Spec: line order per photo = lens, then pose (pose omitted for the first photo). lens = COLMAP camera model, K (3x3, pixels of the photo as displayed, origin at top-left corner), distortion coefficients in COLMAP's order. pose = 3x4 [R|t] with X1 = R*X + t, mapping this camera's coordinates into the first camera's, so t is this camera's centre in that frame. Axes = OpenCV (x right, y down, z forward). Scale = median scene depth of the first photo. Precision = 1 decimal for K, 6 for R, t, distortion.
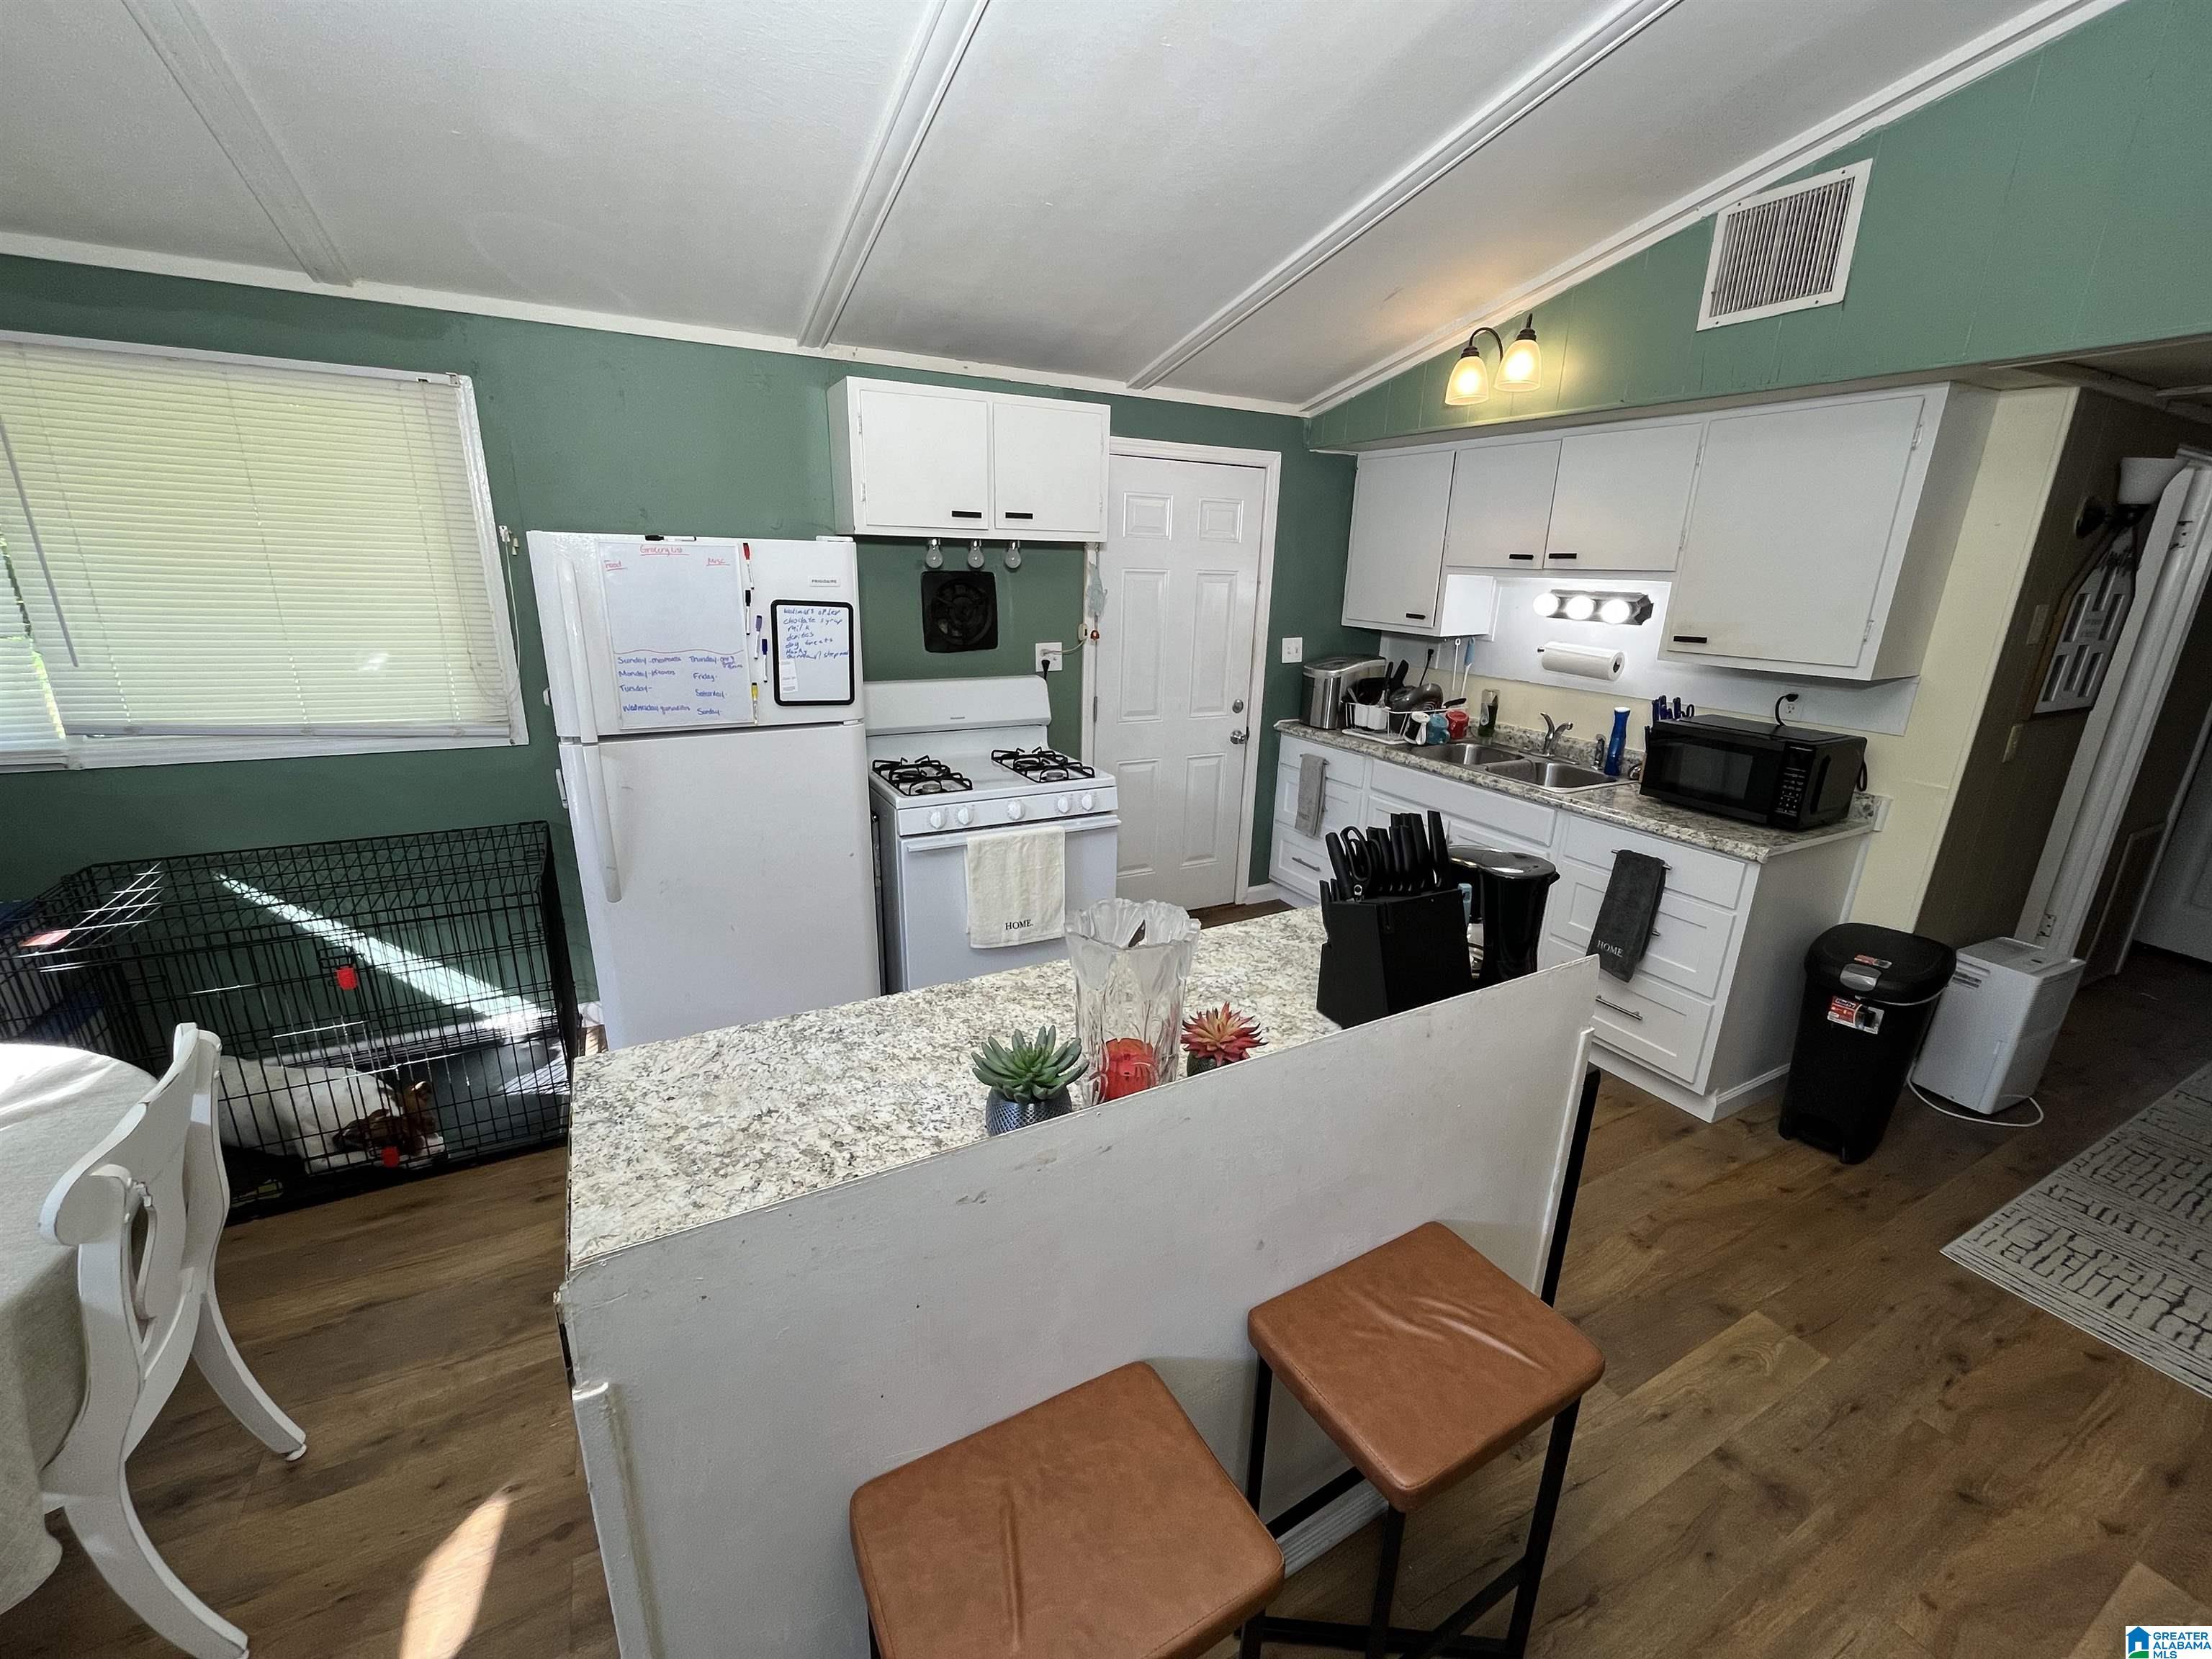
lens RADIAL K [[892.5, 0, 1115.0], [0, 892.5, 833.7], [0, 0, 1]] dist [-0.000718, -0.001380]
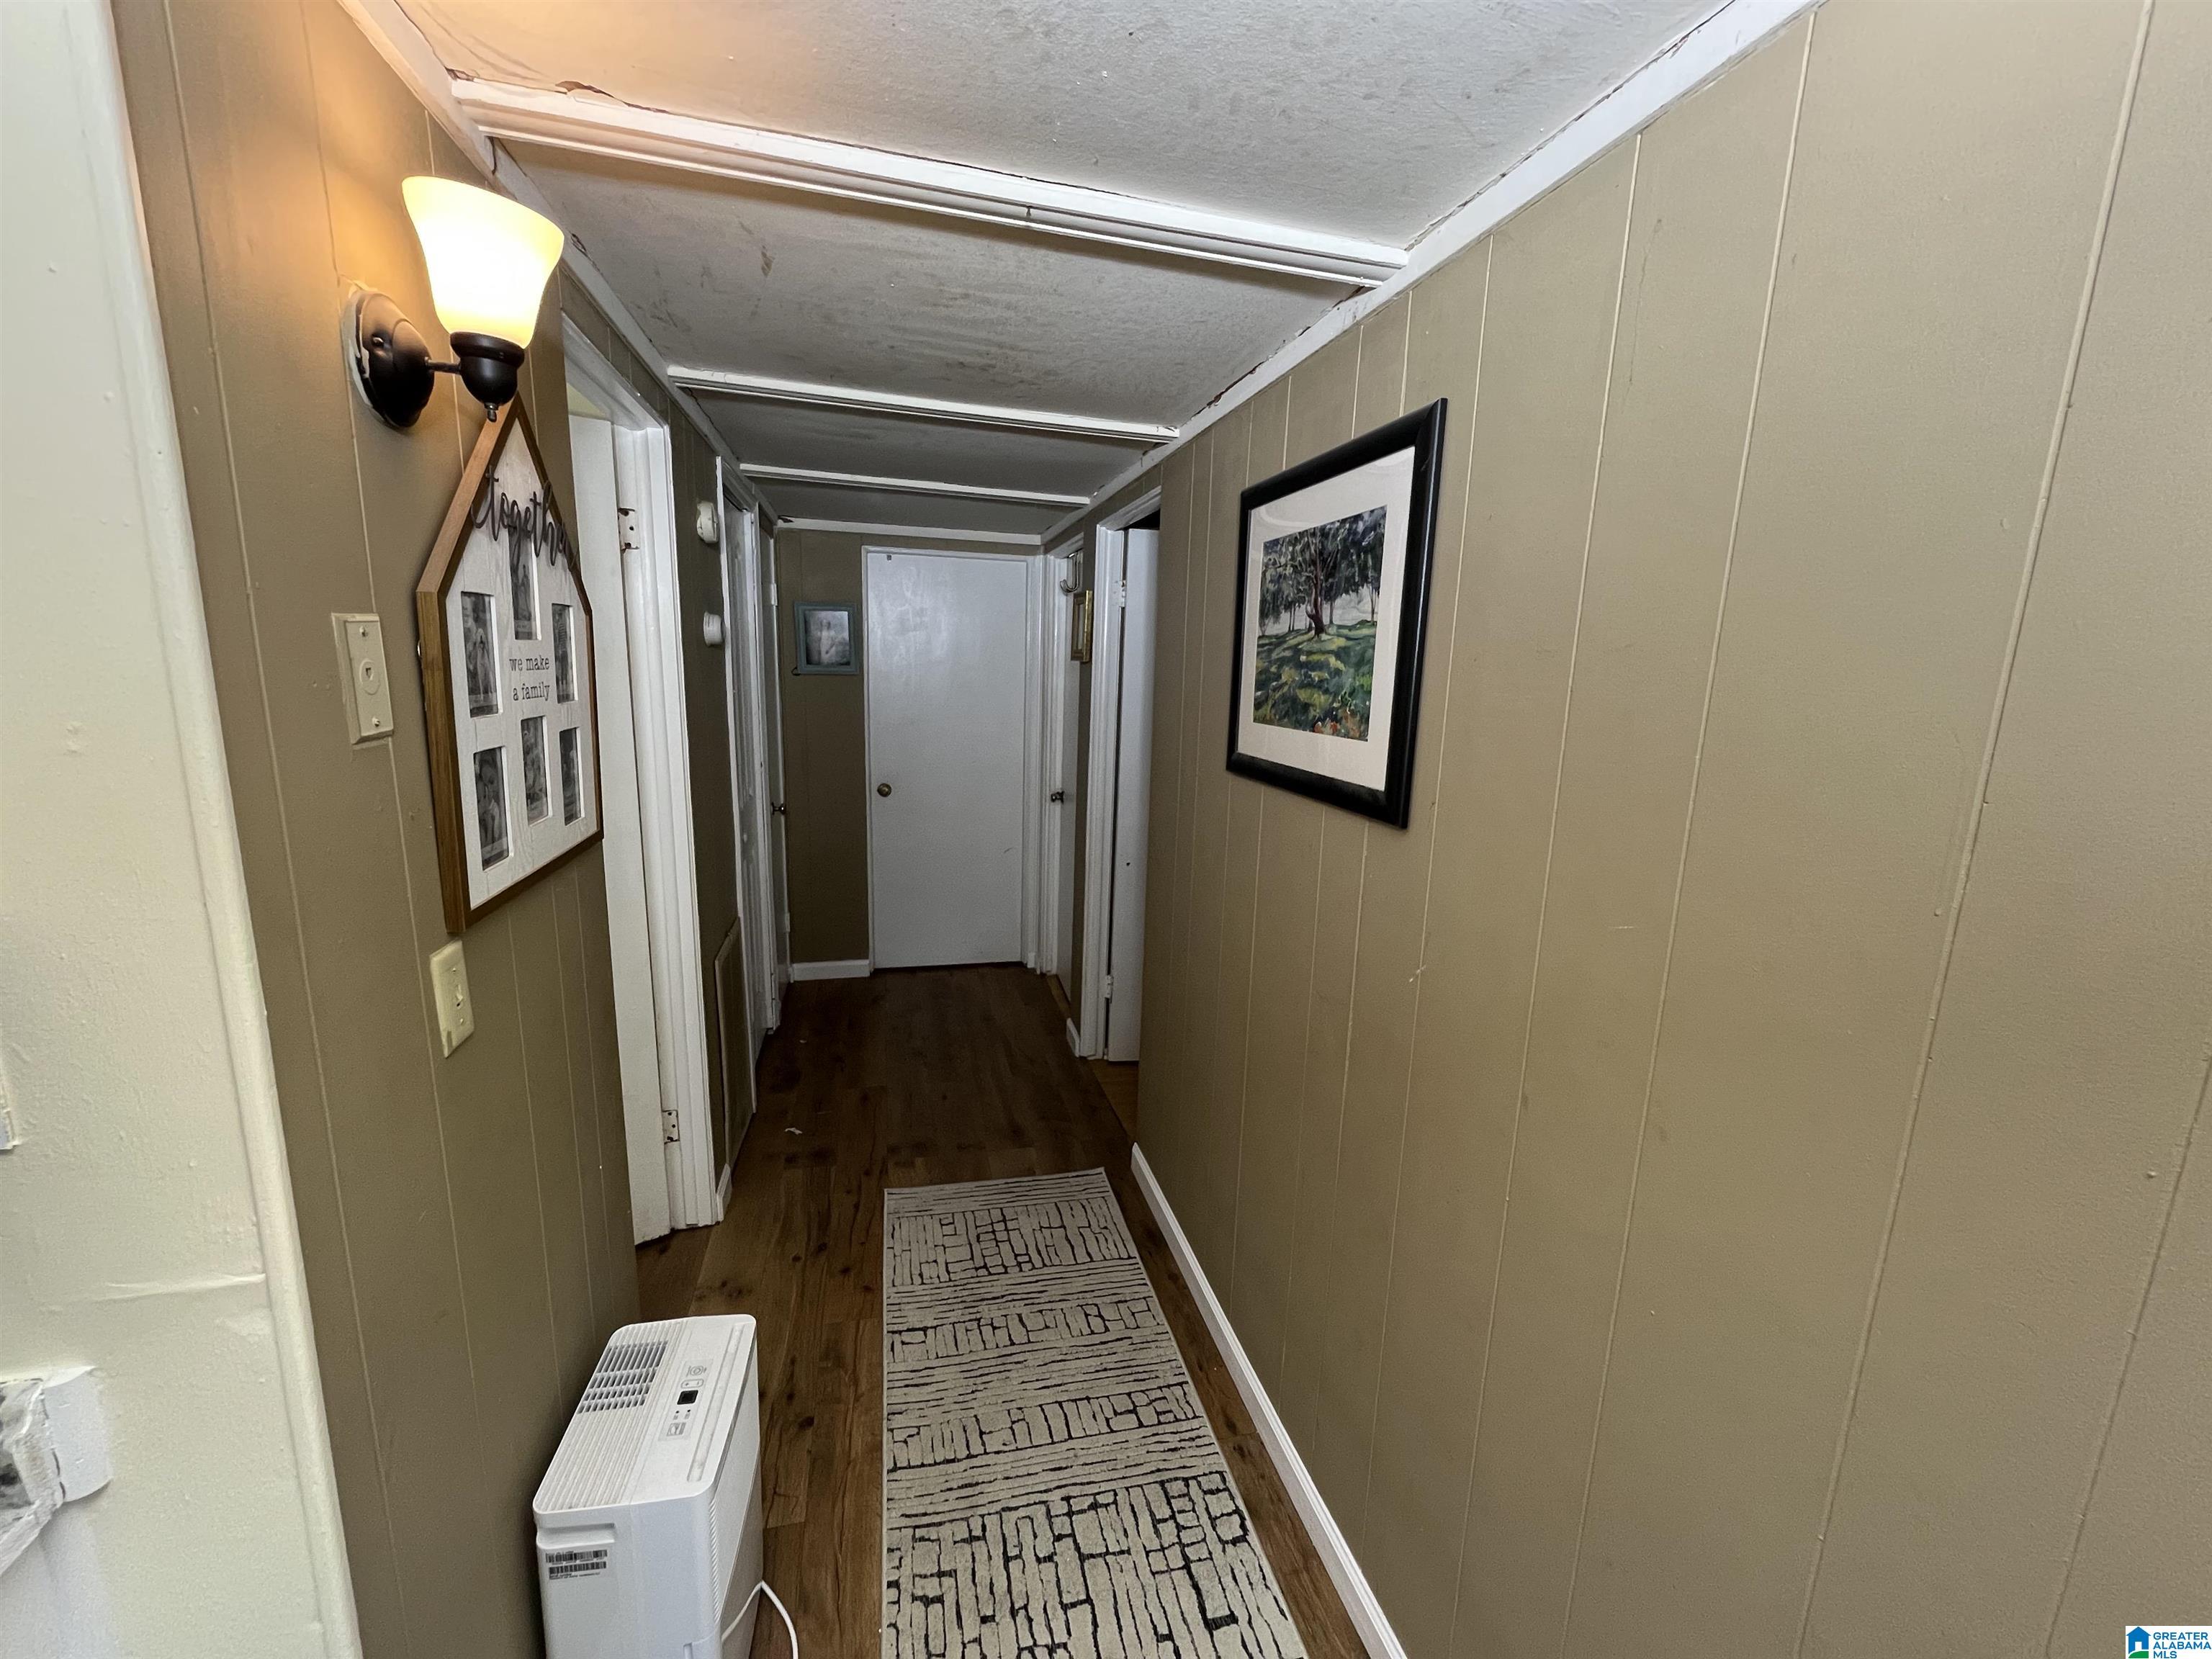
lens RADIAL K [[892.5, 0, 1116.0], [0, 892.5, 832.7], [0, 0, 1]] dist [-0.000718, -0.001380]
pose [[0.242795, -0.200386, 0.949155, 0.621817], [0.254990, 0.957209, 0.136860, -0.122458], [-0.935965, 0.208797, 0.283502, 0.527367]]
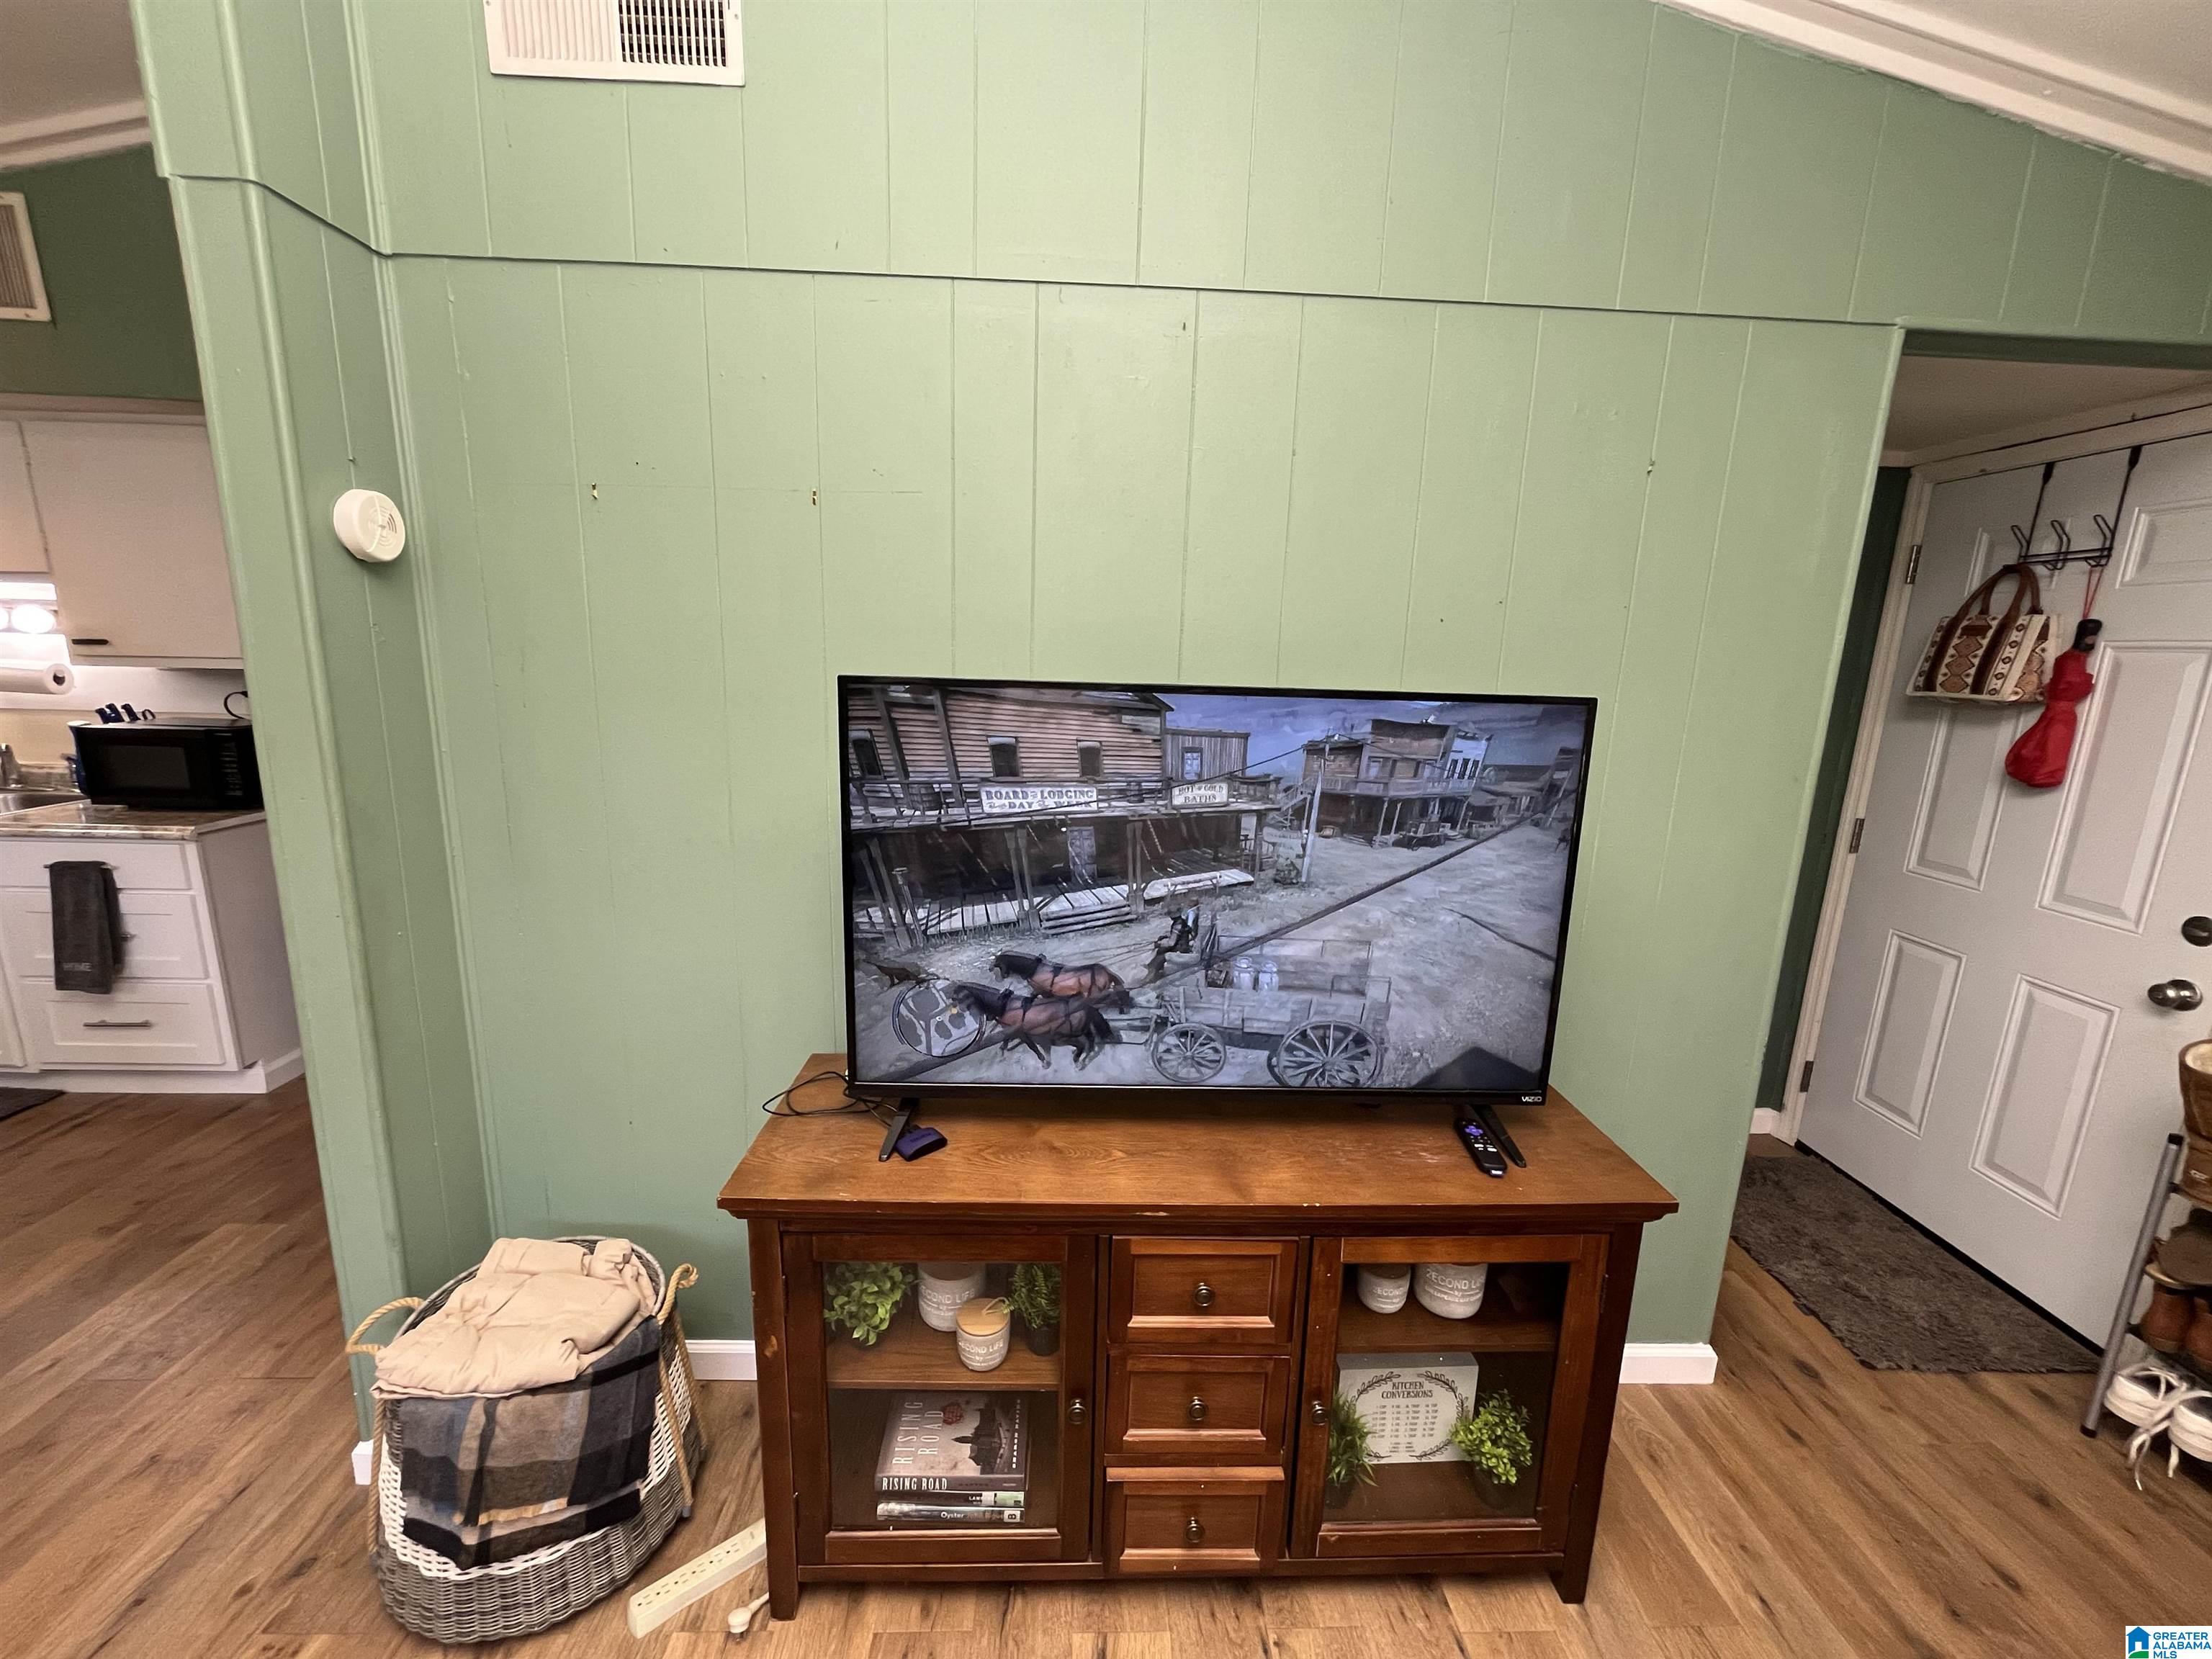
lens RADIAL K [[892.5, 0, 1109.0], [0, 892.5, 833.0], [0, 0, 1]] dist [-0.000718, -0.001380]
pose [[0.442445, -0.200662, 0.874058, 0.215600], [0.242014, 0.965201, 0.099079, 0.142787], [-0.863523, 0.167697, 0.475611, -0.356758]]
